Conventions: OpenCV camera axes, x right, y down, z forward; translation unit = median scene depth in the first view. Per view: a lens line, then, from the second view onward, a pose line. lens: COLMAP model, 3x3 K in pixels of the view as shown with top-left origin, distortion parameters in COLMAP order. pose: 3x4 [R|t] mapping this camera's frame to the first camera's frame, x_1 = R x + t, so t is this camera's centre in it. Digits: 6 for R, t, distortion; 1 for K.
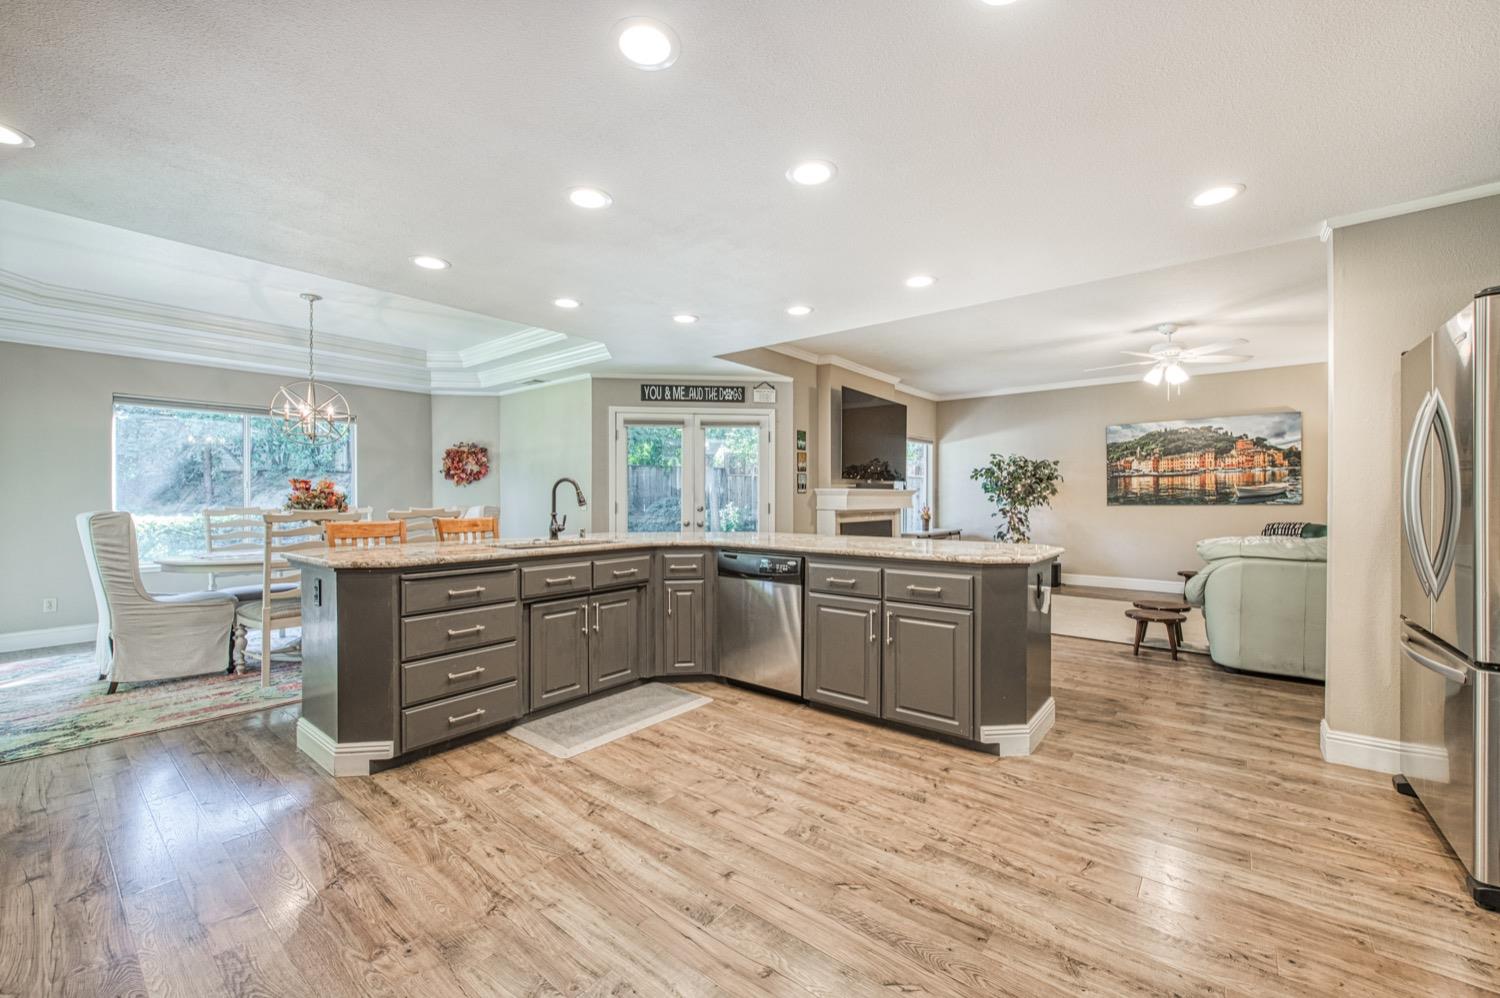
lens RADIAL K [[595.7, 0, 755.2], [0, 595.7, 501.8], [0, 0, 1]] dist [-0.017516, 0.001357]
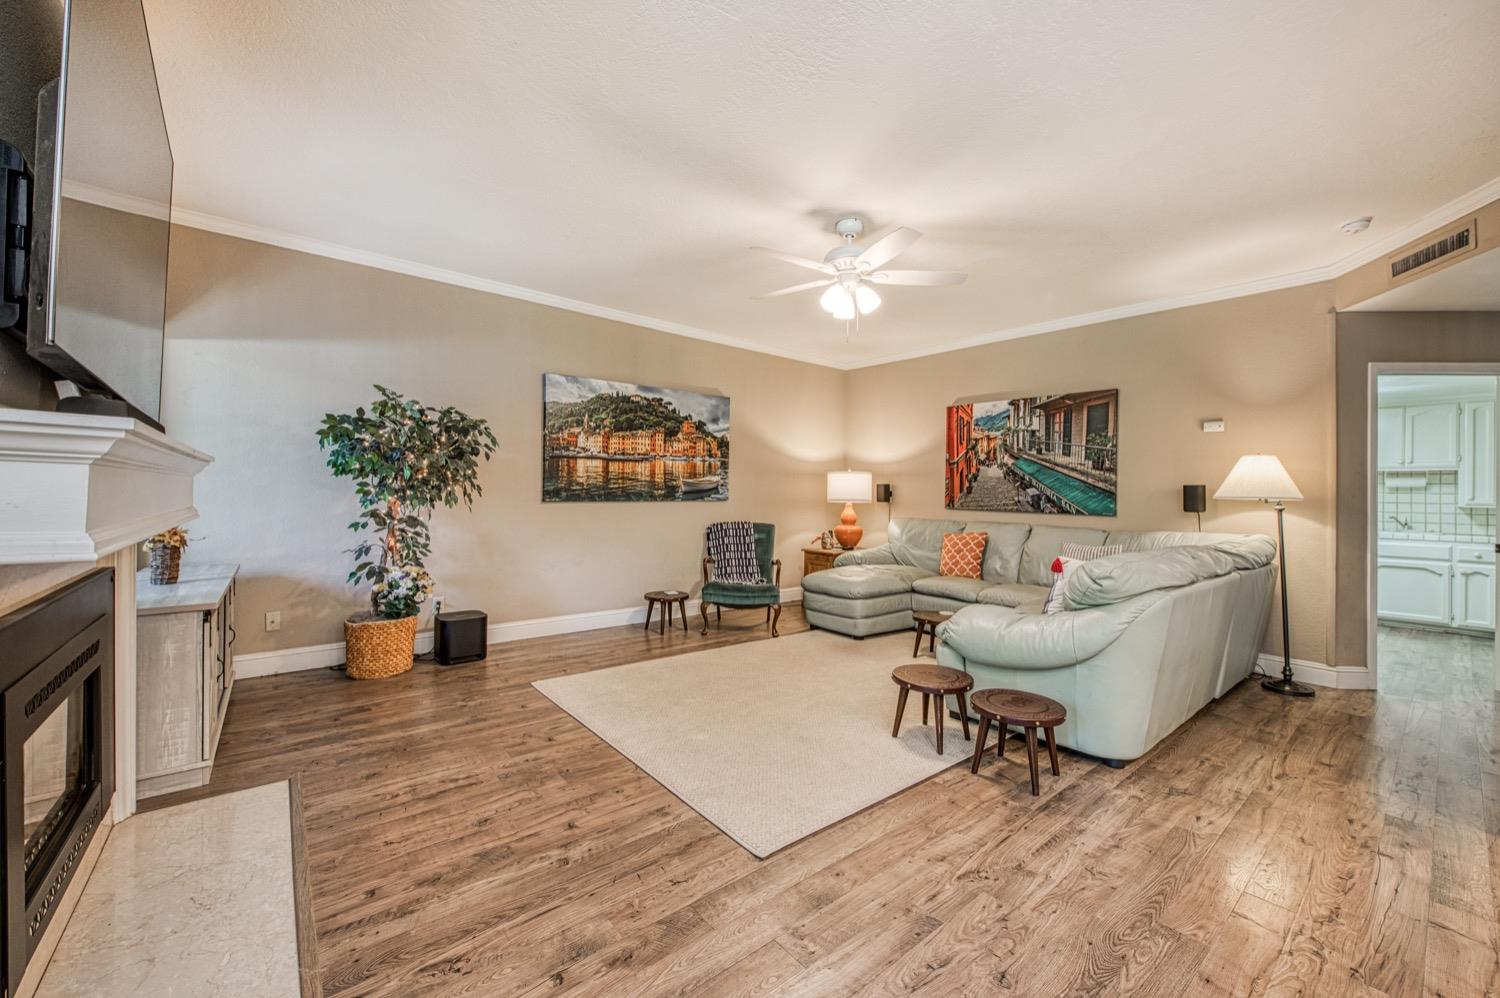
lens RADIAL K [[595.7, 0, 761.4], [0, 595.7, 487.7], [0, 0, 1]] dist [-0.017516, 0.001357]
pose [[0.184551, 0.012608, 0.982742, 0.038748], [-0.013041, 0.999861, -0.010378, -0.006331], [-0.982736, -0.010901, 0.184690, 0.734598]]
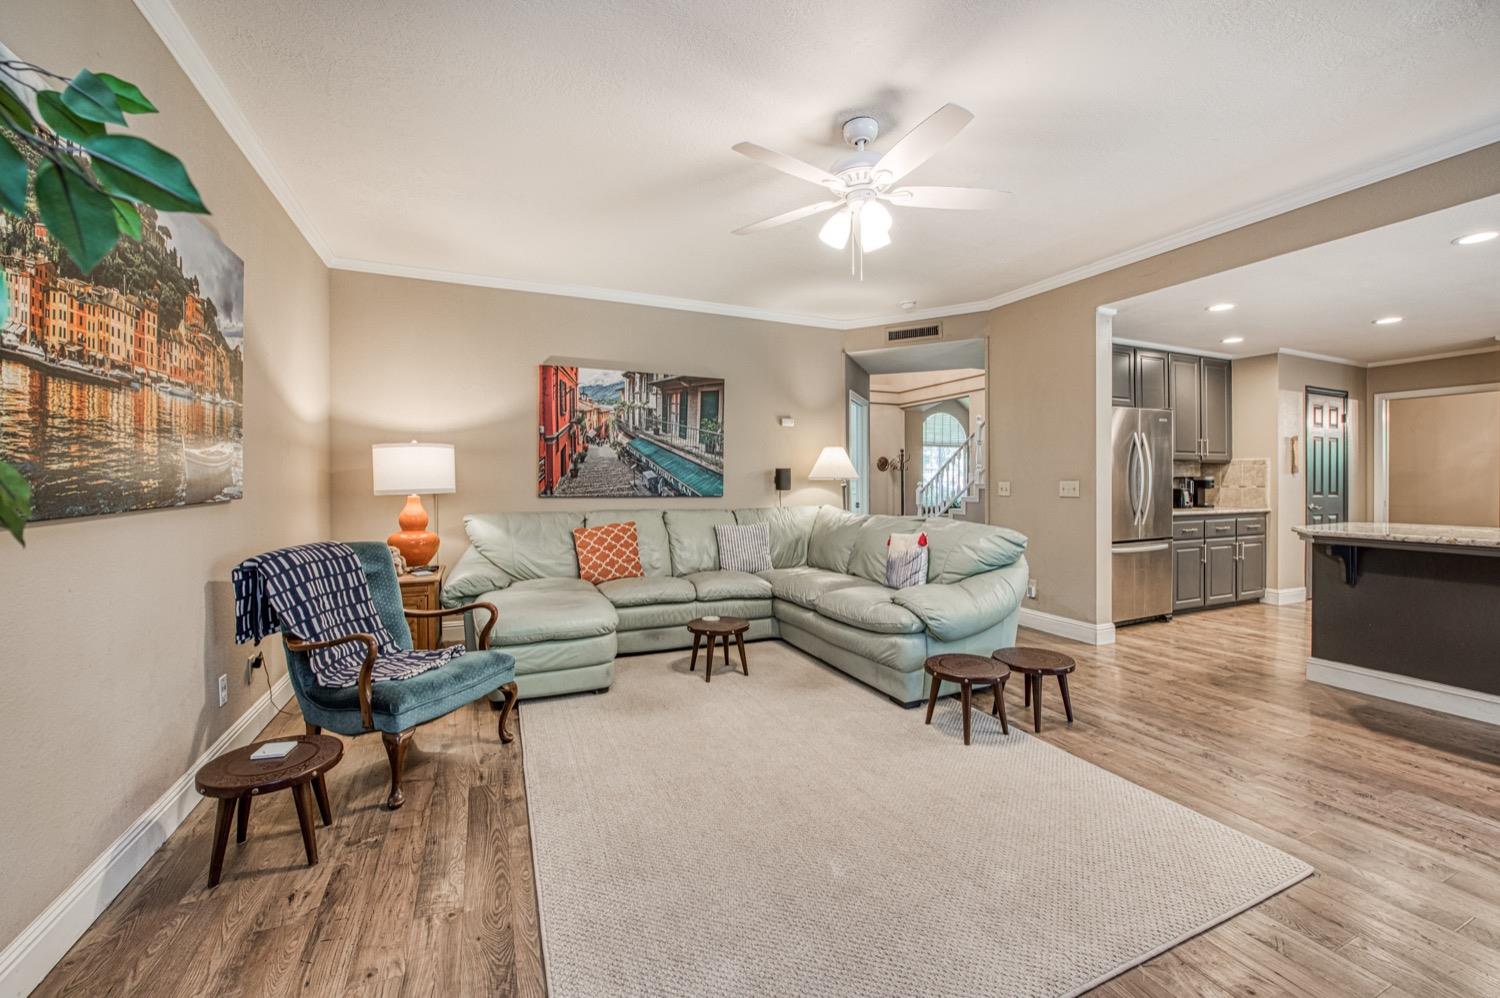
lens RADIAL K [[595.7, 0, 781.7], [0, 595.7, 482.5], [0, 0, 1]] dist [-0.017516, 0.001357]
pose [[-0.894016, 0.000870, 0.448033, 0.409660], [0.003884, 0.999976, 0.005808, -0.007728], [-0.448017, 0.006932, -0.893998, 1.116964]]
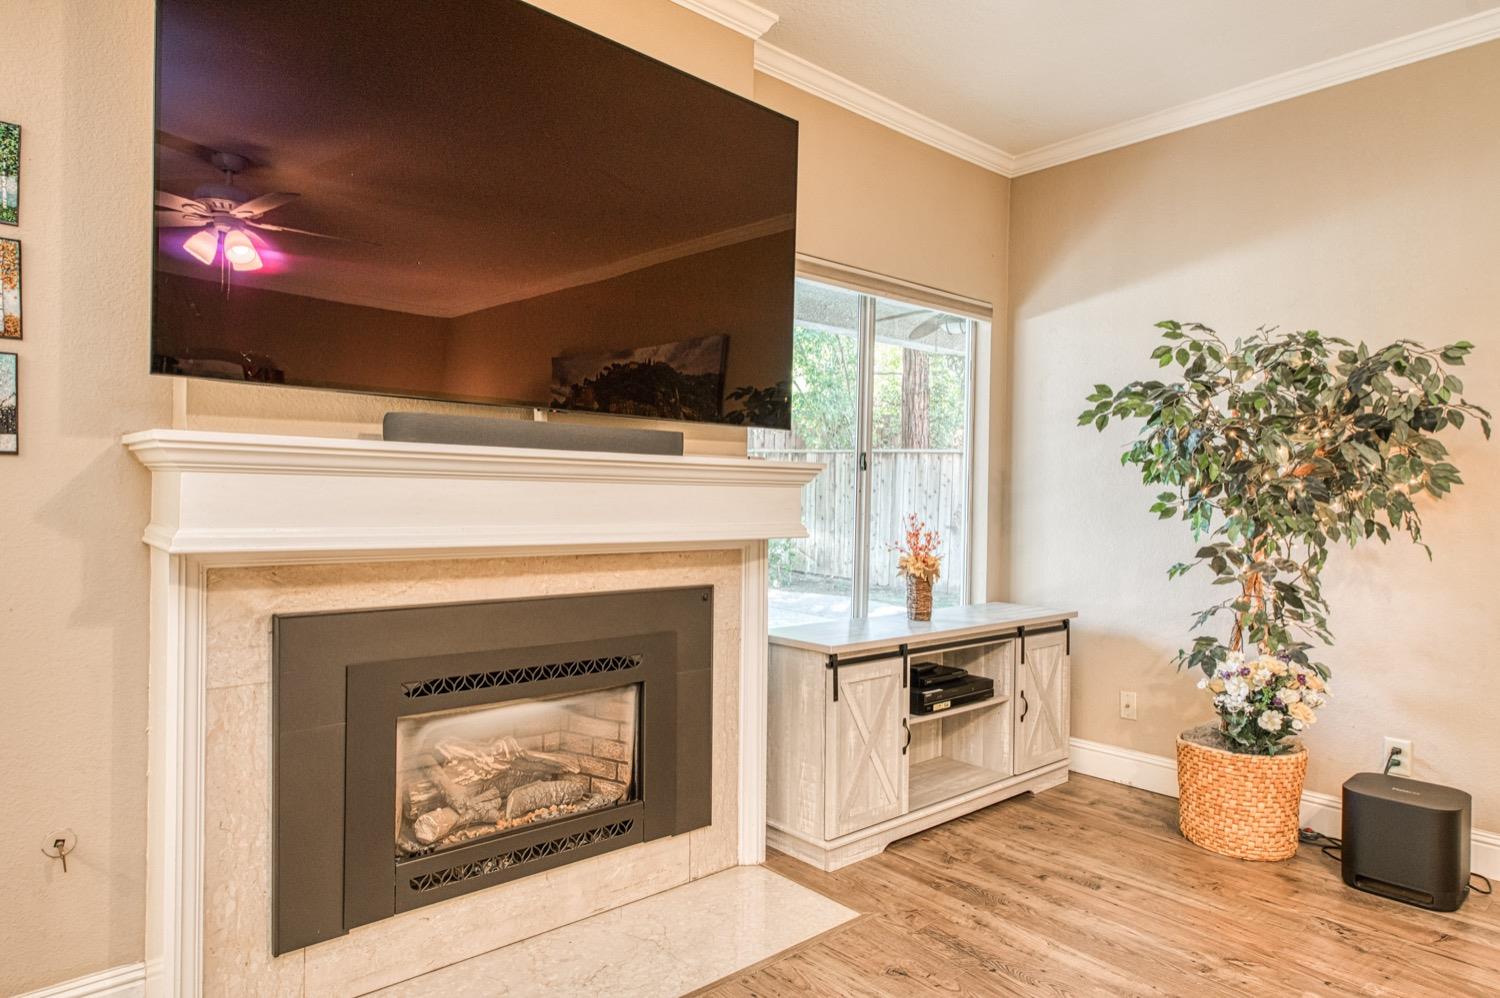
lens RADIAL K [[881.9, 0, 753.4], [0, 881.9, 496.8], [0, 0, 1]] dist [-0.040078, -0.001883]
pose [[0.980045, 0.014403, -0.198253, 0.349648], [-0.015024, 0.999886, -0.001629, -0.006392], [0.198207, 0.004575, 0.980149, 0.705709]]
